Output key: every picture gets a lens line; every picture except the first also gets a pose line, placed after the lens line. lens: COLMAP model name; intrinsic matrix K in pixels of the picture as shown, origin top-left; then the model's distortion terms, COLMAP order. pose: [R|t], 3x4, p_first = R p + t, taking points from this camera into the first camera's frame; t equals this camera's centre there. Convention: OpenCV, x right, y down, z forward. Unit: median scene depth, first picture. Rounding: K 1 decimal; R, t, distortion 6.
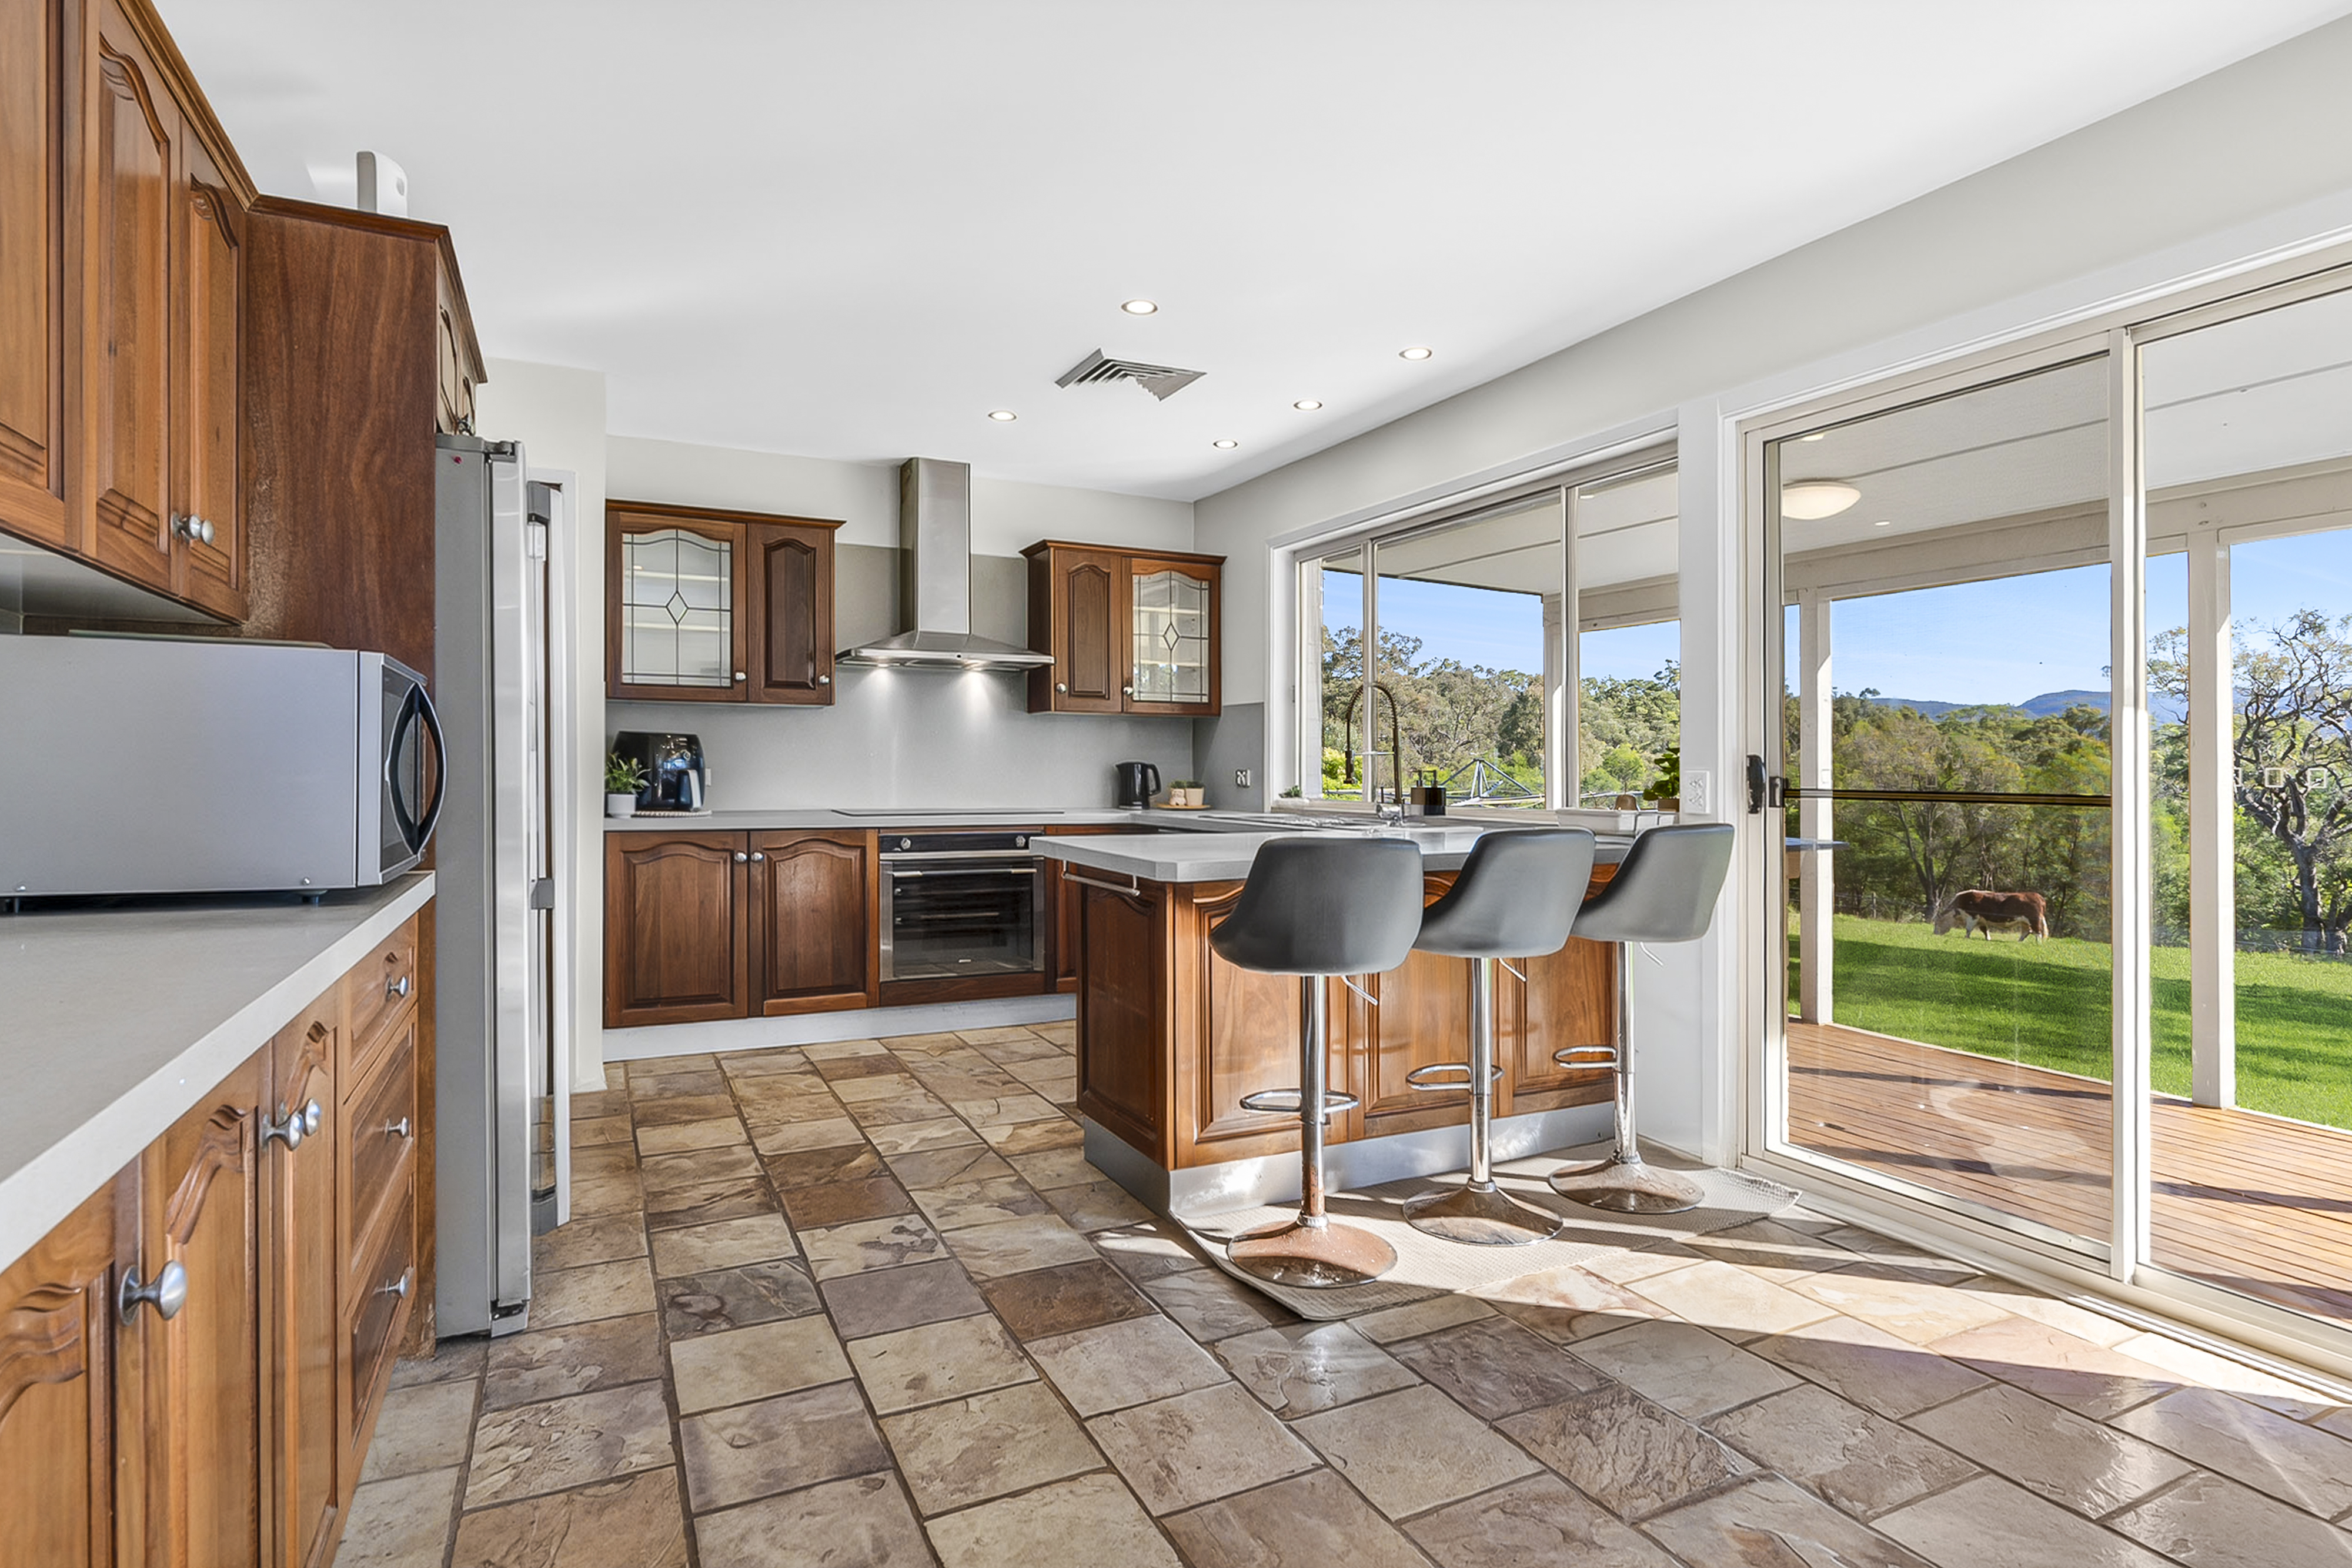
lens RADIAL K [[1231.8, 0, 1176.0], [0, 1231.8, 784.0], [0, 0, 1]] dist [0.003262, -0.001860]
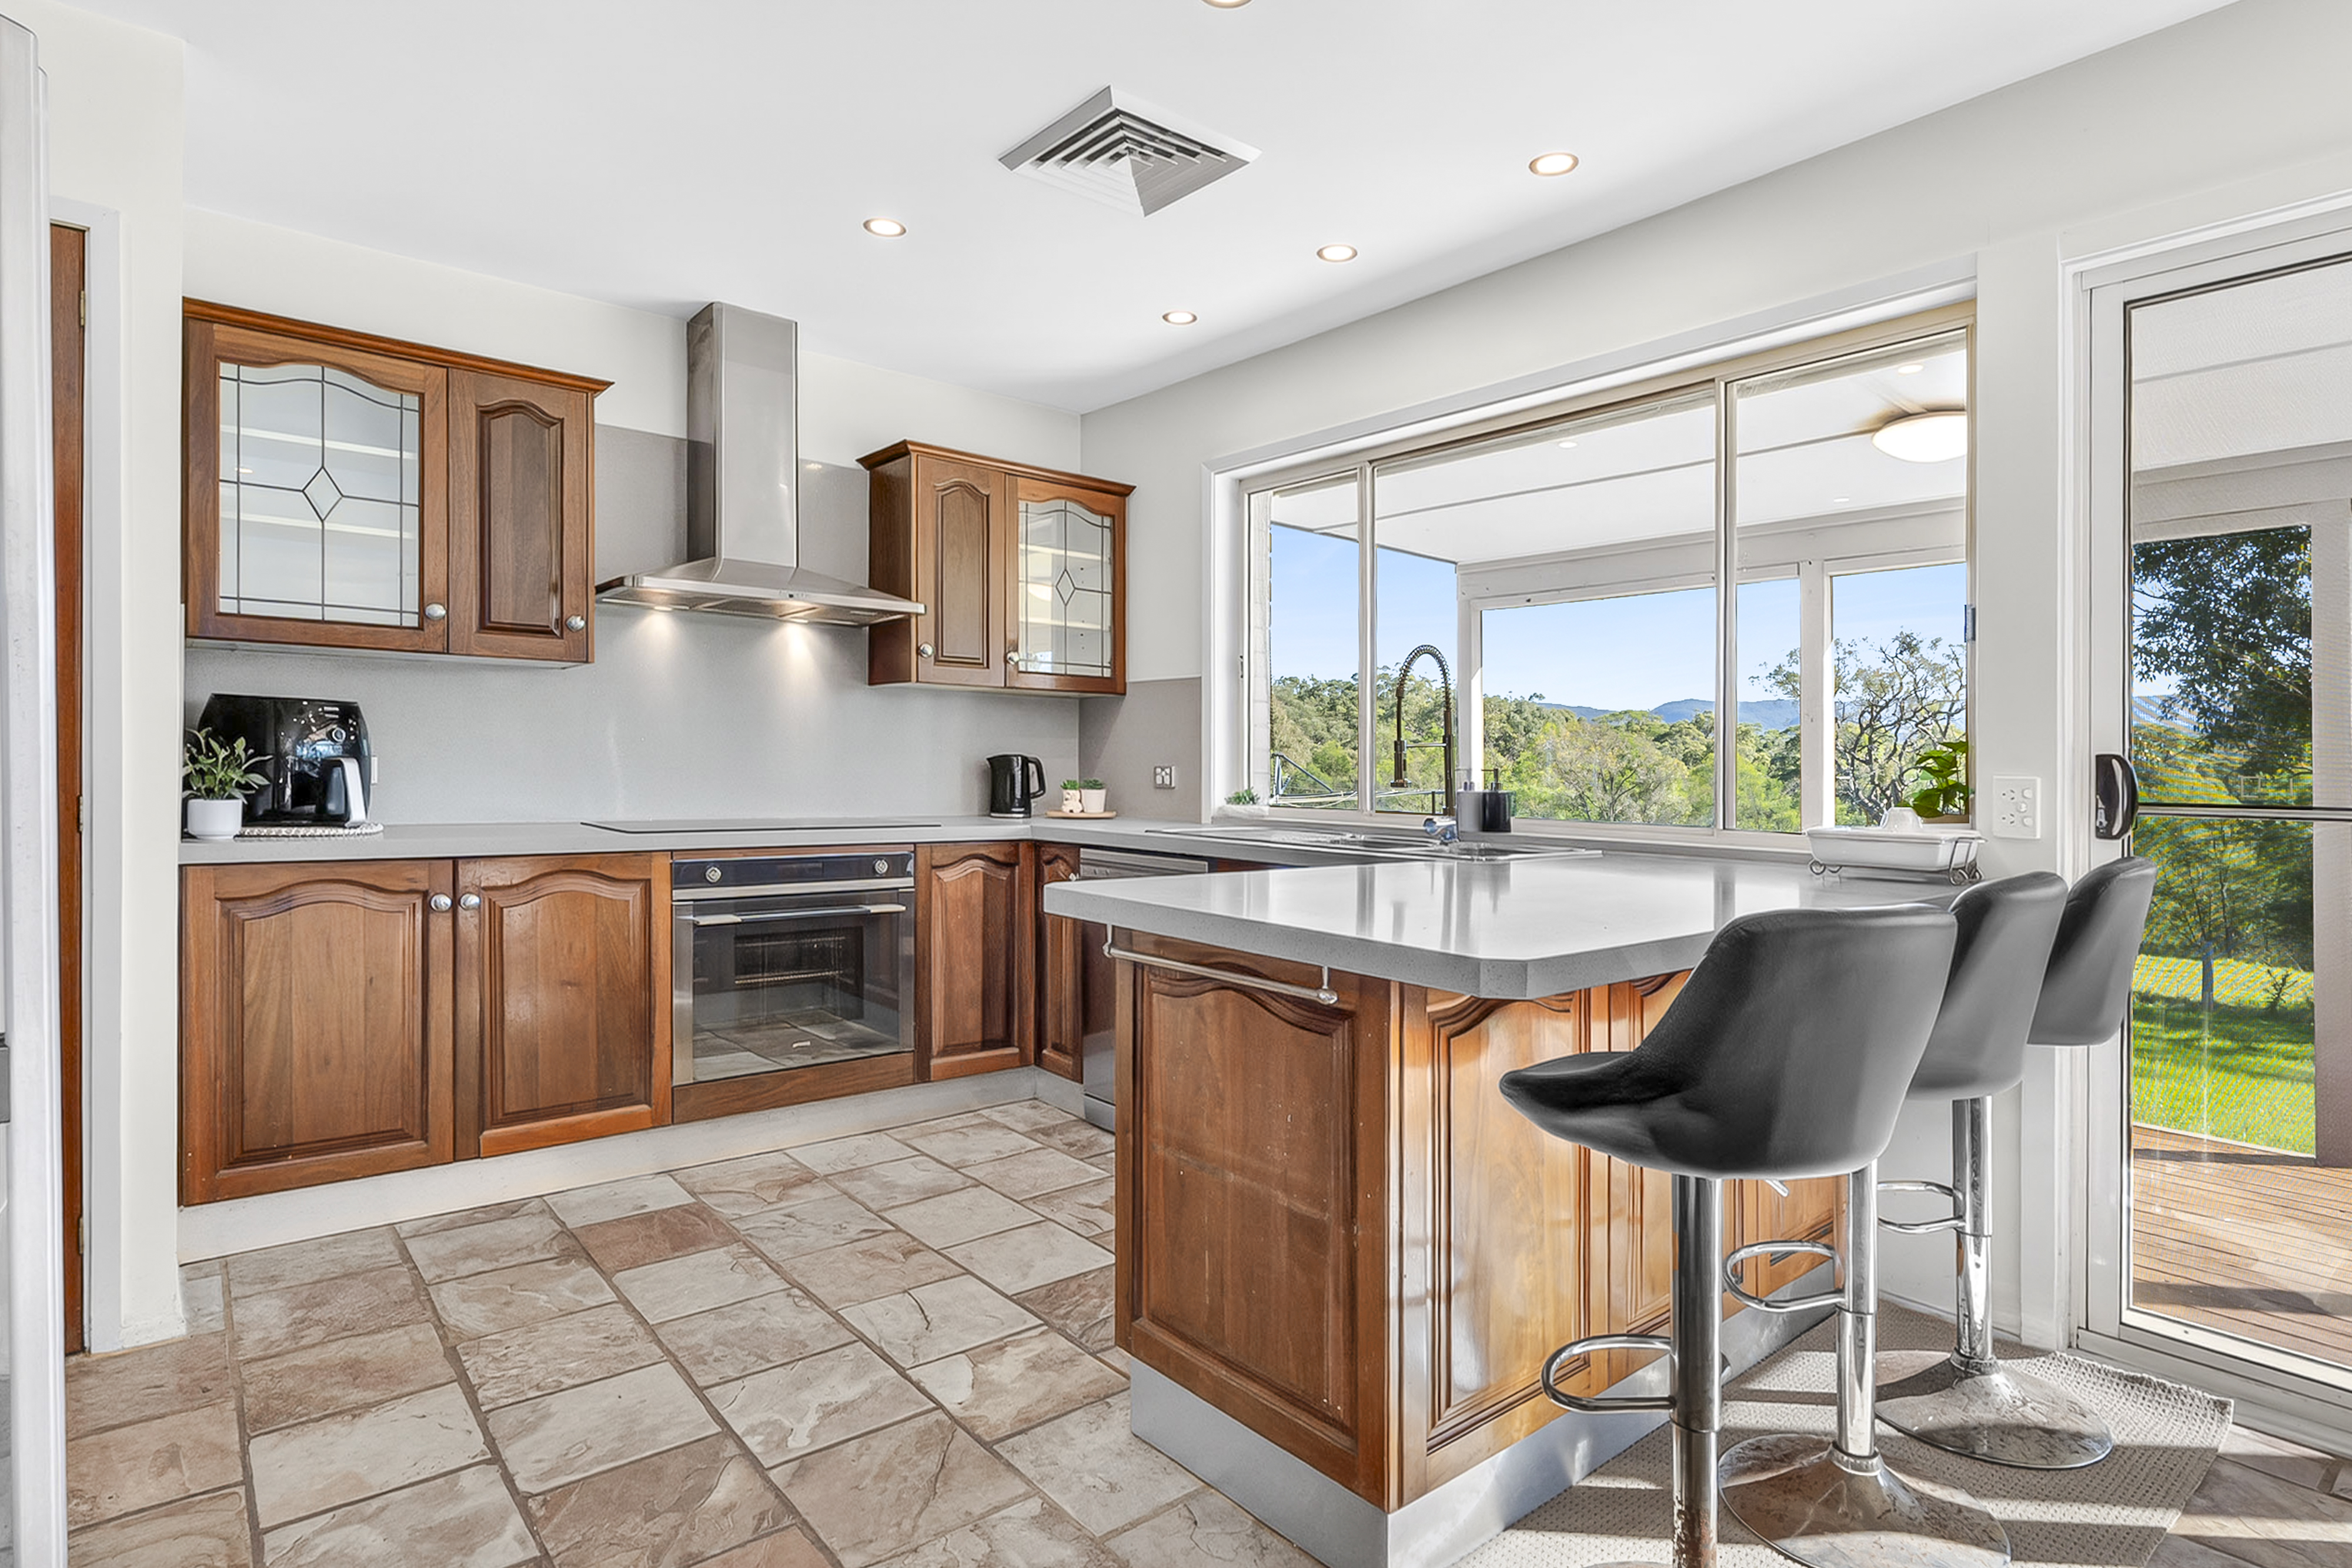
lens RADIAL K [[1231.8, 0, 1176.0], [0, 1231.8, 784.0], [0, 0, 1]] dist [0.003262, -0.001860]
pose [[0.971534, 0.004526, 0.236856, -0.134870], [-0.005780, 0.999973, 0.004600, -0.004546], [-0.236829, -0.005838, 0.971534, 0.298026]]
